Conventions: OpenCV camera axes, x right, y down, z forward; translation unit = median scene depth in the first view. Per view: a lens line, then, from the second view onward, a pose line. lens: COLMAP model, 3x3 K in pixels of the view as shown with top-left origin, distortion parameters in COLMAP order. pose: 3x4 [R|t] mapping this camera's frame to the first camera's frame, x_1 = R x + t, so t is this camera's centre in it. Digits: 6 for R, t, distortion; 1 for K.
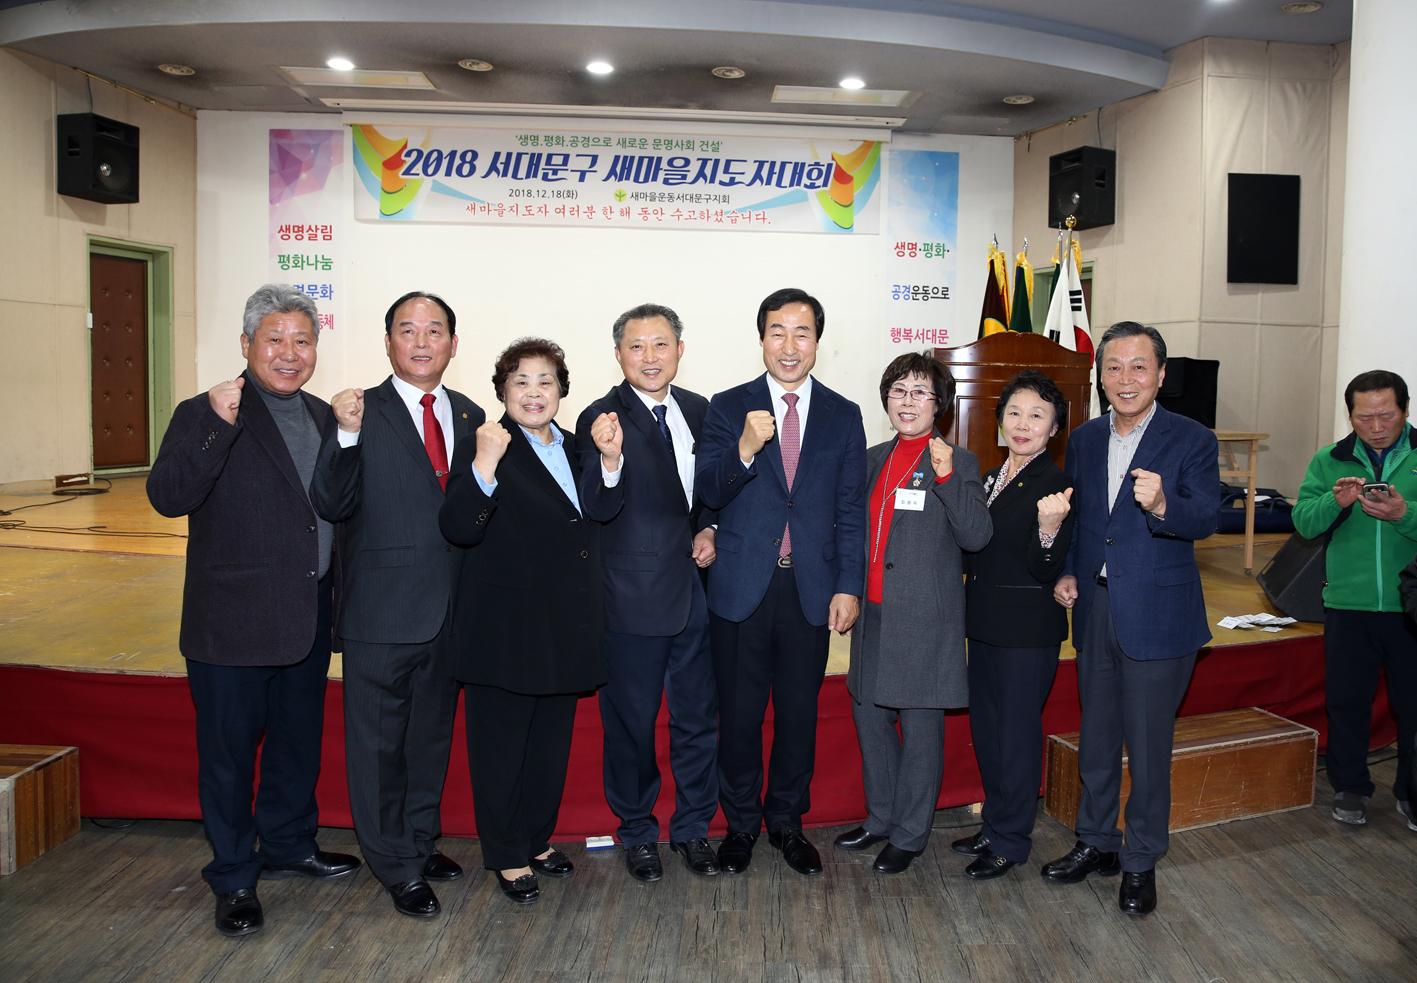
lens RADIAL K [[1082.4, 0, 788.7], [0, 1082.4, 459.0], [0, 0, 1]] dist [-0.103876, 0.063492]
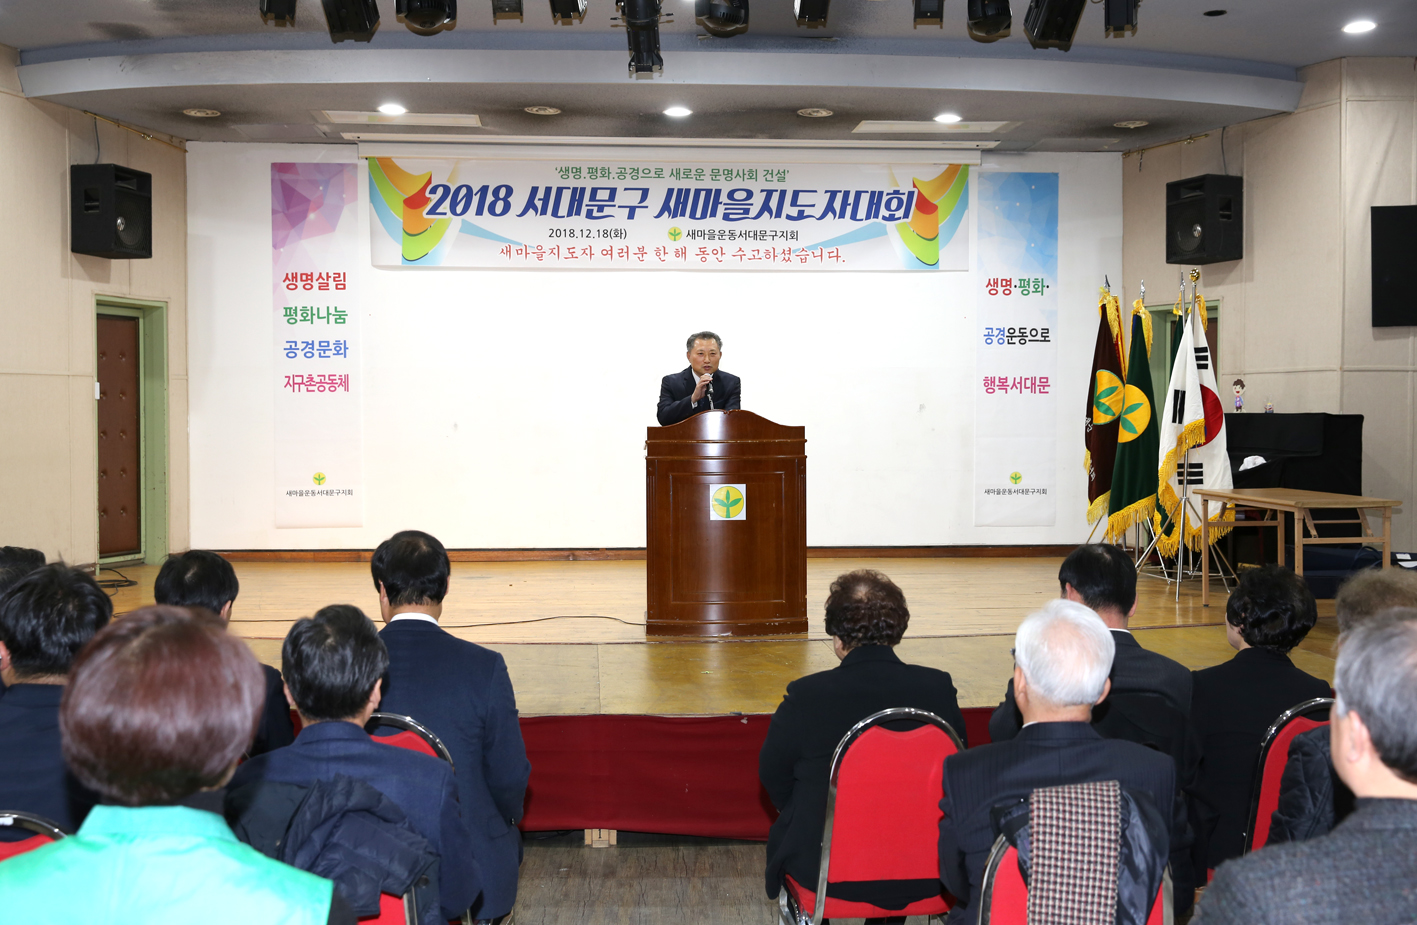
lens RADIAL K [[1701.7, 0, 712.3], [0, 1701.7, 462.2], [0, 0, 1]] dist [0.052766, 0.000000]
pose [[0.999726, -0.020443, -0.011437, -0.116141], [0.020023, 0.999162, -0.035703, -0.007963], [0.012158, 0.035464, 0.999297, -0.397498]]
